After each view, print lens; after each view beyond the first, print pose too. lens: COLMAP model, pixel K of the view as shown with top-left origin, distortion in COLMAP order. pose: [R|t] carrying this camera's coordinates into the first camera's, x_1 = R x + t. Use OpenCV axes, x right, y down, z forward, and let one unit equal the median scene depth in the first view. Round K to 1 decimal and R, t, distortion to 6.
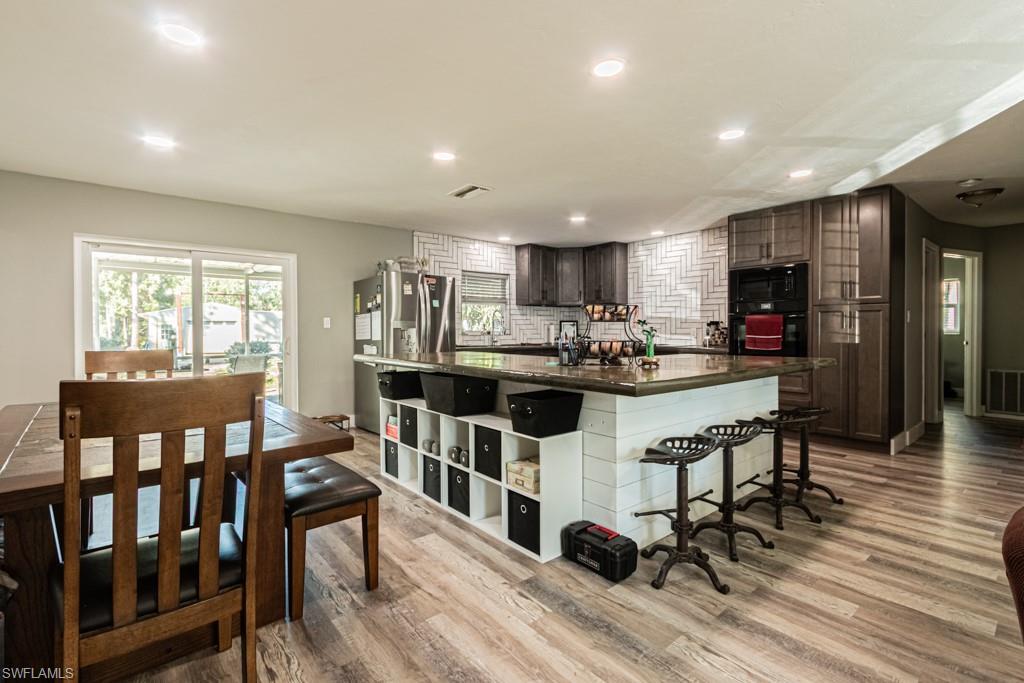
lens RADIAL K [[471.2, 0, 513.8], [0, 471.2, 336.4], [0, 0, 1]] dist [0.003554, -0.000084]
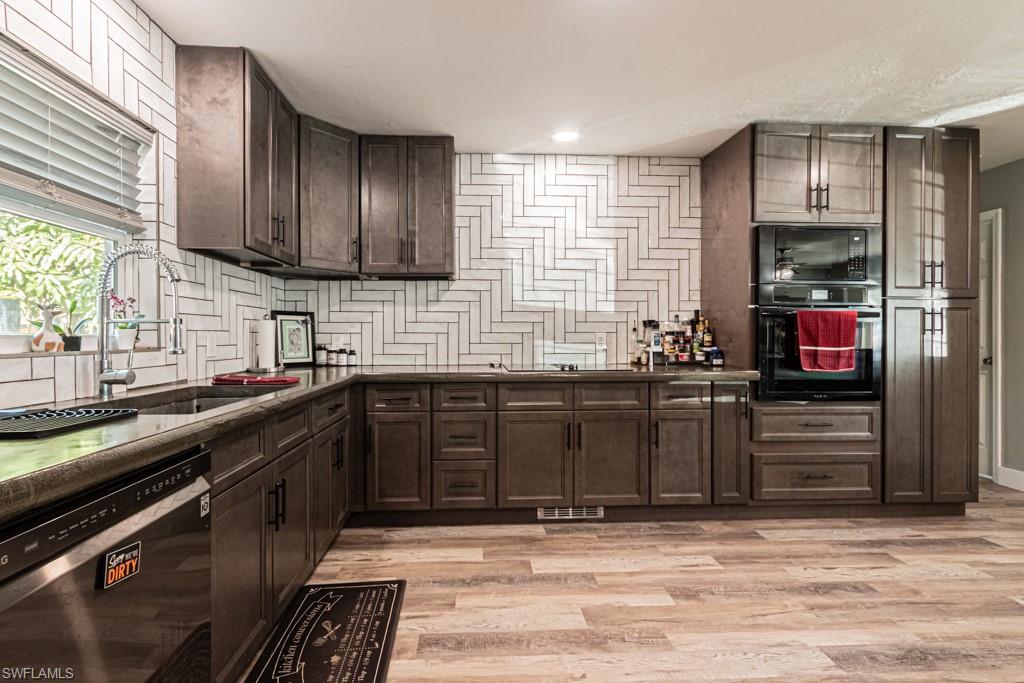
lens RADIAL K [[471.2, 0, 506.3], [0, 471.2, 336.1], [0, 0, 1]] dist [0.003554, -0.000084]
pose [[0.609662, 0.004227, 0.792650, -0.106004], [0.006977, 0.999918, -0.010699, -0.007490], [-0.792631, 0.012053, 0.609583, 0.686673]]
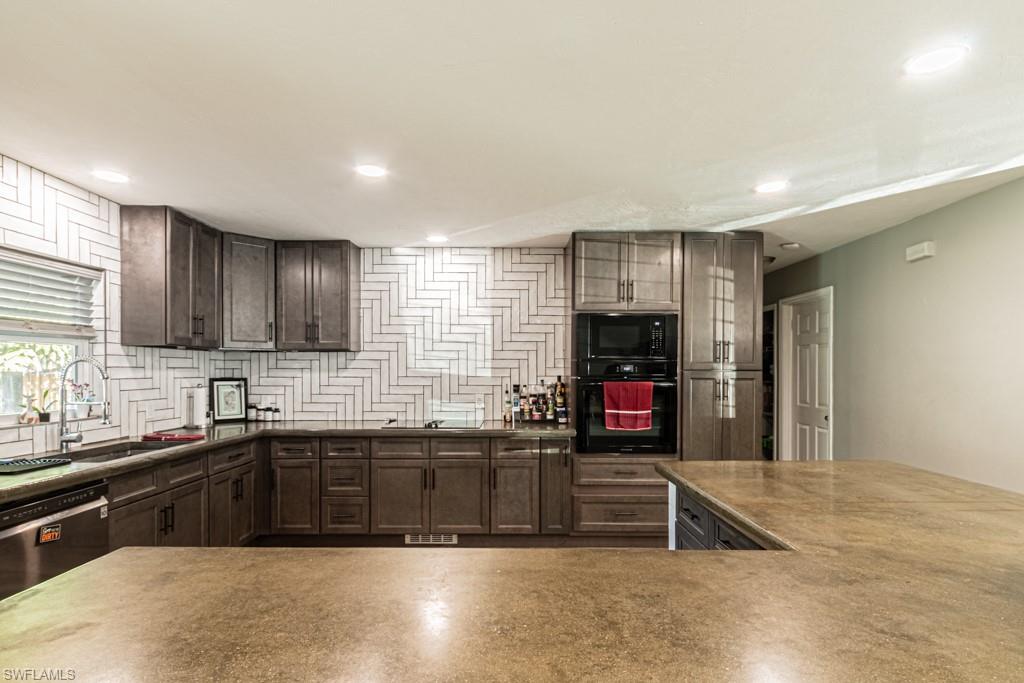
lens RADIAL K [[517.2, 0, 520.6], [0, 517.2, 372.0], [0, 0, 1]] dist [0.000256, -0.001598]
pose [[0.650718, 0.002903, 0.759314, -0.117834], [0.006064, 0.999941, -0.009020, -0.037461], [-0.759295, 0.010474, 0.650662, 0.443652]]
